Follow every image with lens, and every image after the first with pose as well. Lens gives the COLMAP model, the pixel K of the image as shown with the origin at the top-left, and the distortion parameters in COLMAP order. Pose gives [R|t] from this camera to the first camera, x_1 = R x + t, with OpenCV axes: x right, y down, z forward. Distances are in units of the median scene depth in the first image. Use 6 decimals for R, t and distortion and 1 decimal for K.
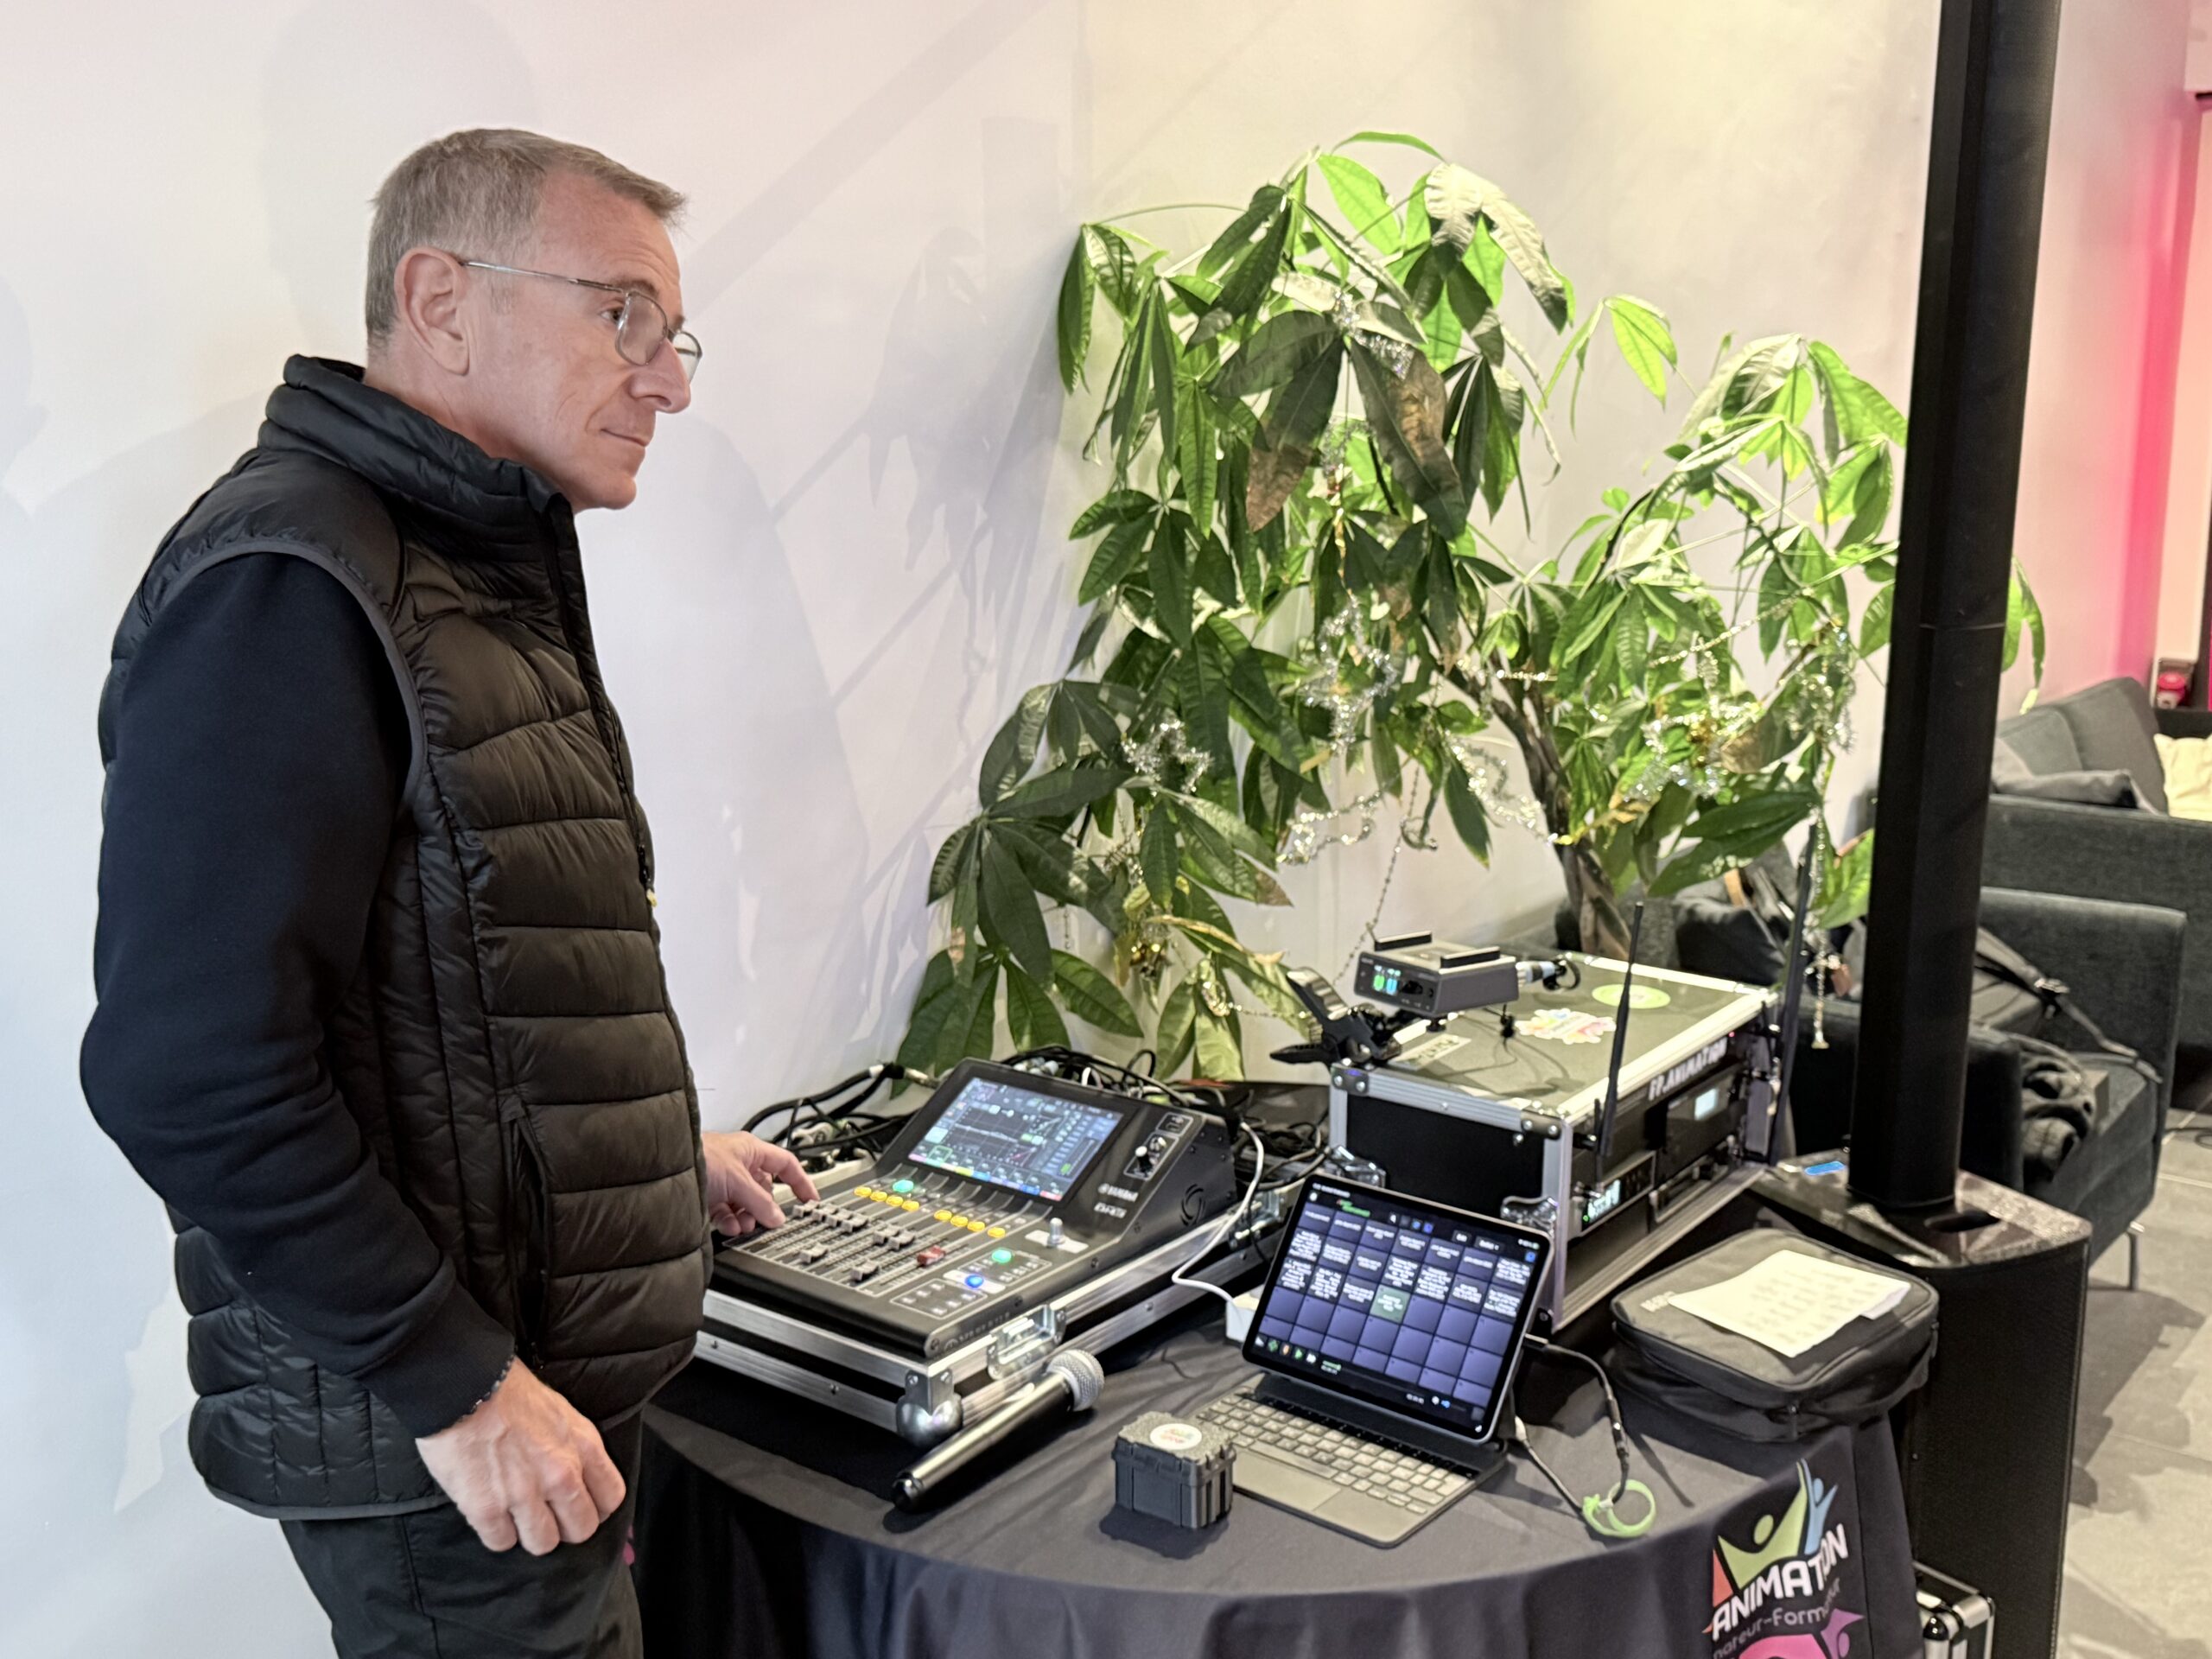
lens RADIAL K [[2307.6, 0, 1079.3], [0, 2307.6, 829.5], [0, 0, 1]] dist [0.113701, -0.233711]
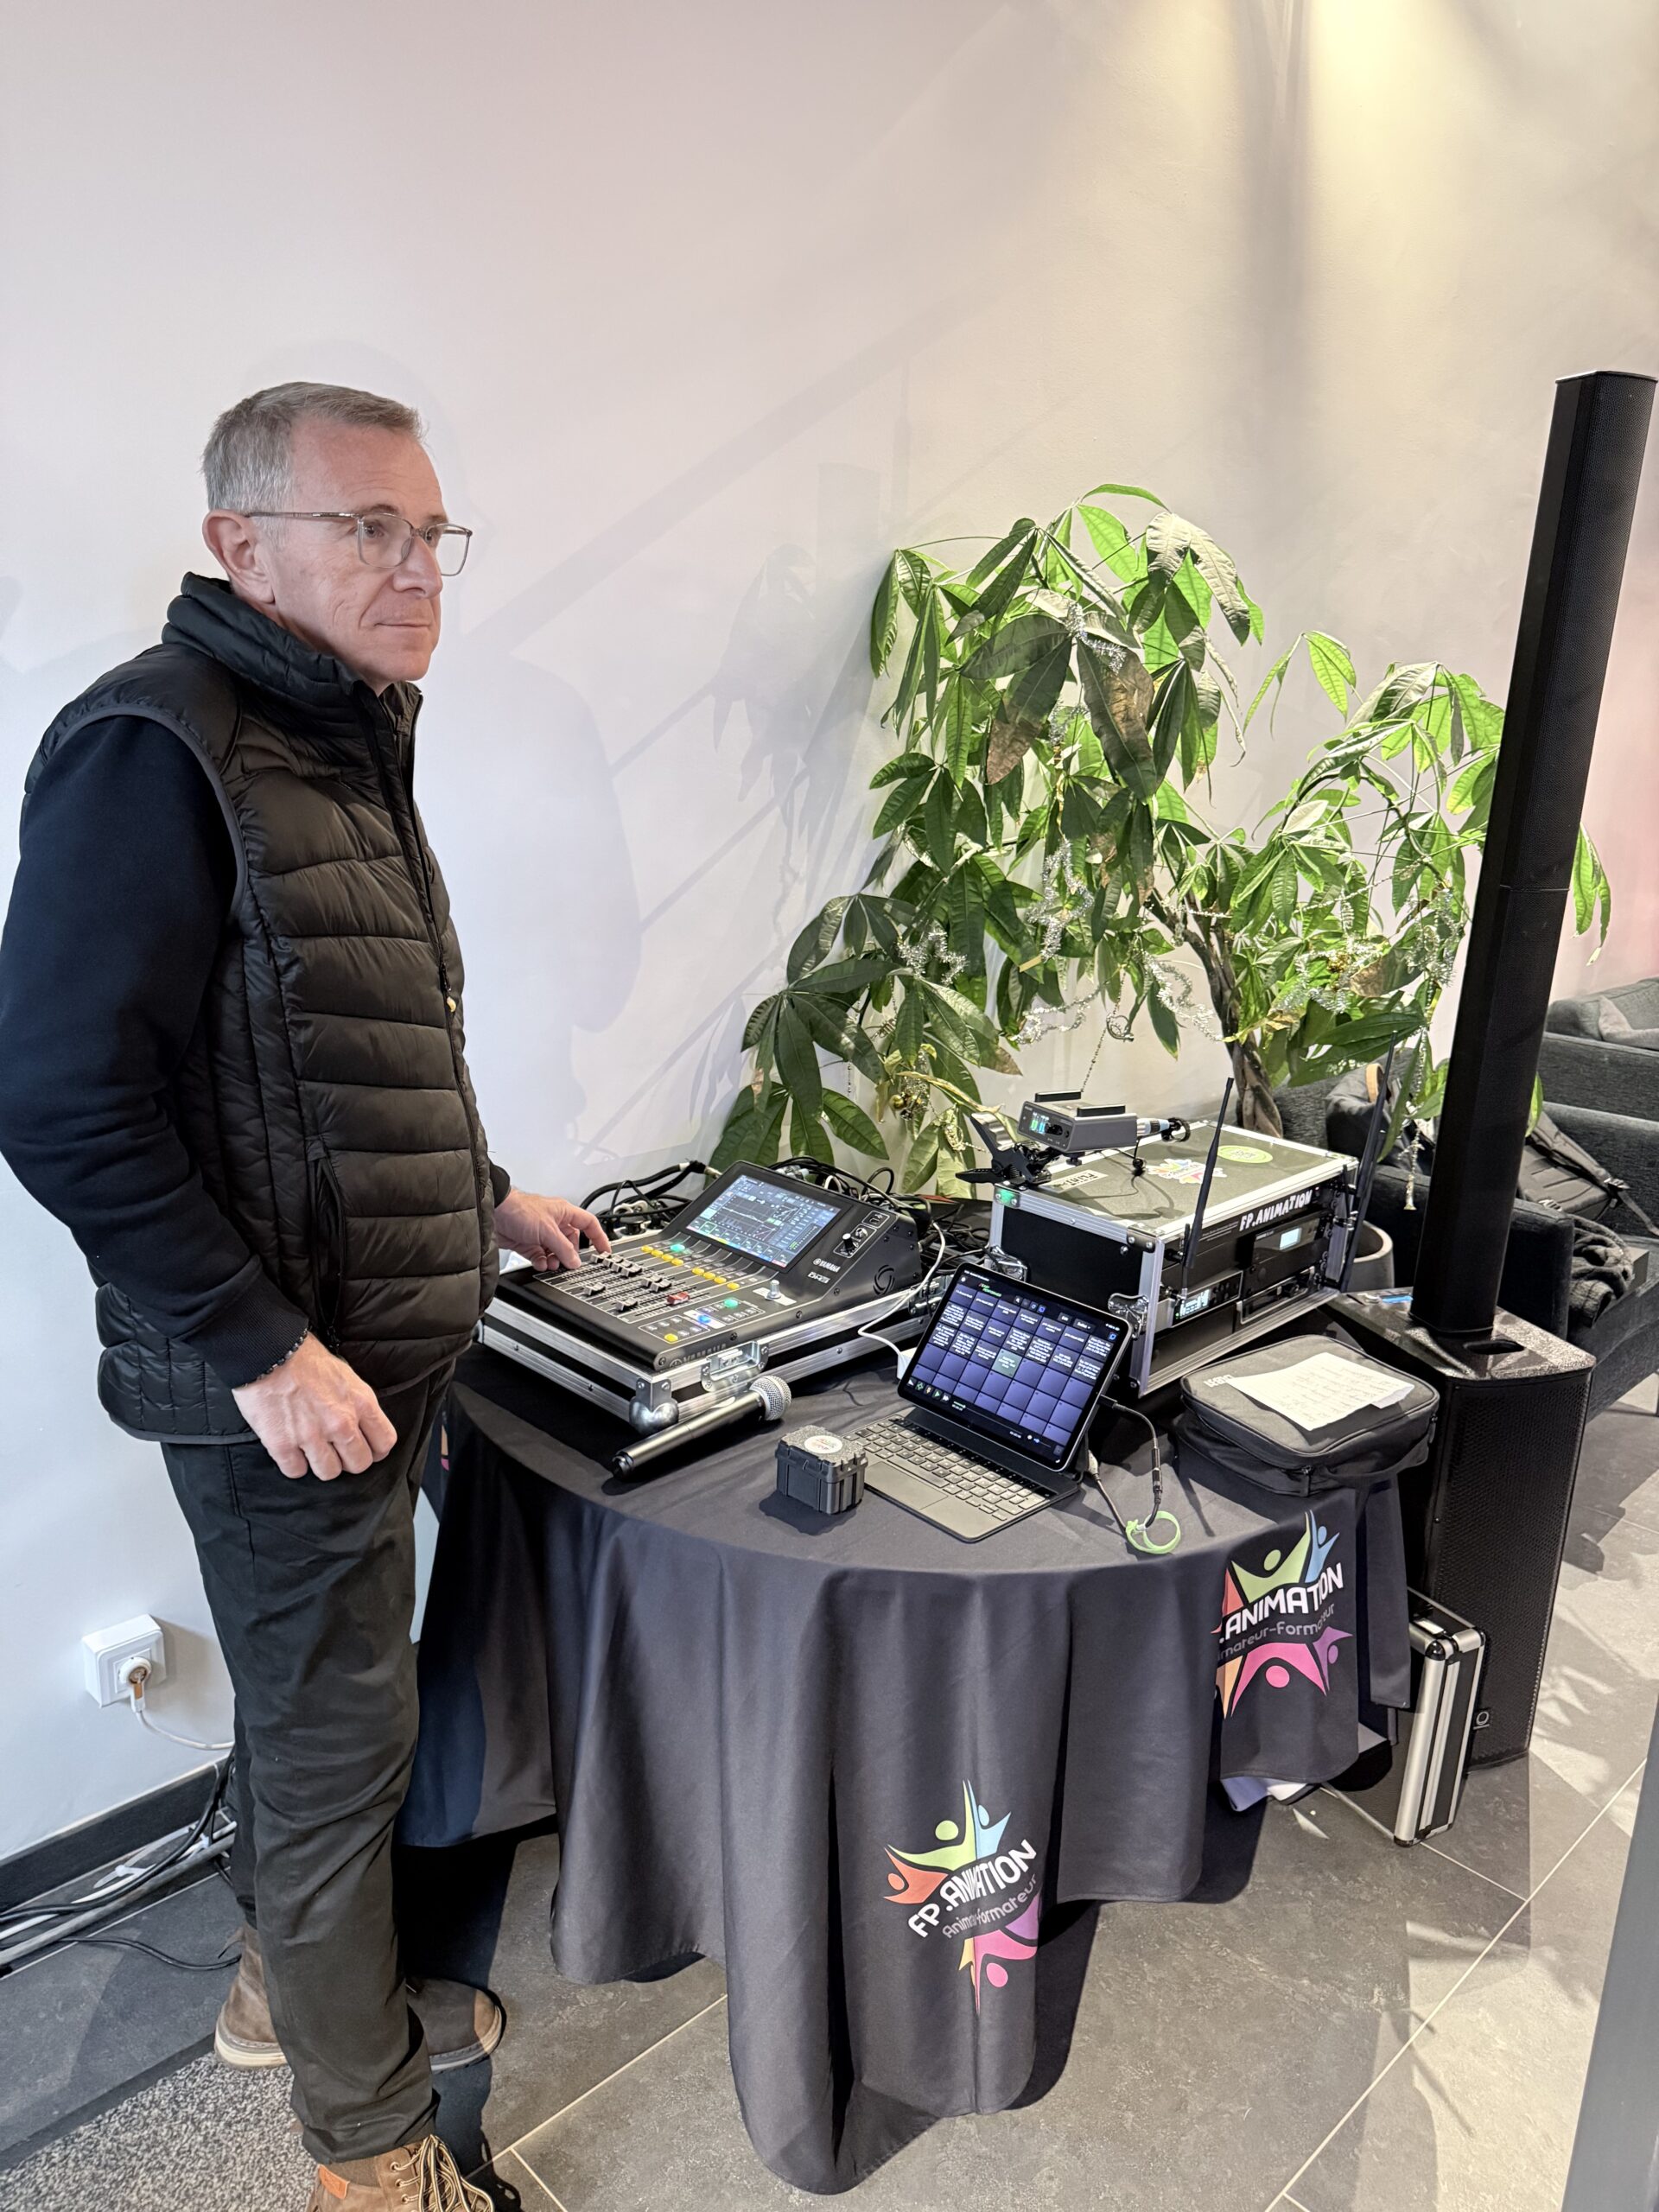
lens RADIAL K [[1597.0, 0, 829.5], [0, 1597.0, 1106.0], [0, 0, 1]] dist [0.104563, -0.171552]
pose [[0.992553, 0.077531, -0.093952, 0.097617], [-0.073264, 0.996154, 0.048052, 0.020210], [0.097316, -0.040810, 0.994416, 0.081045]]
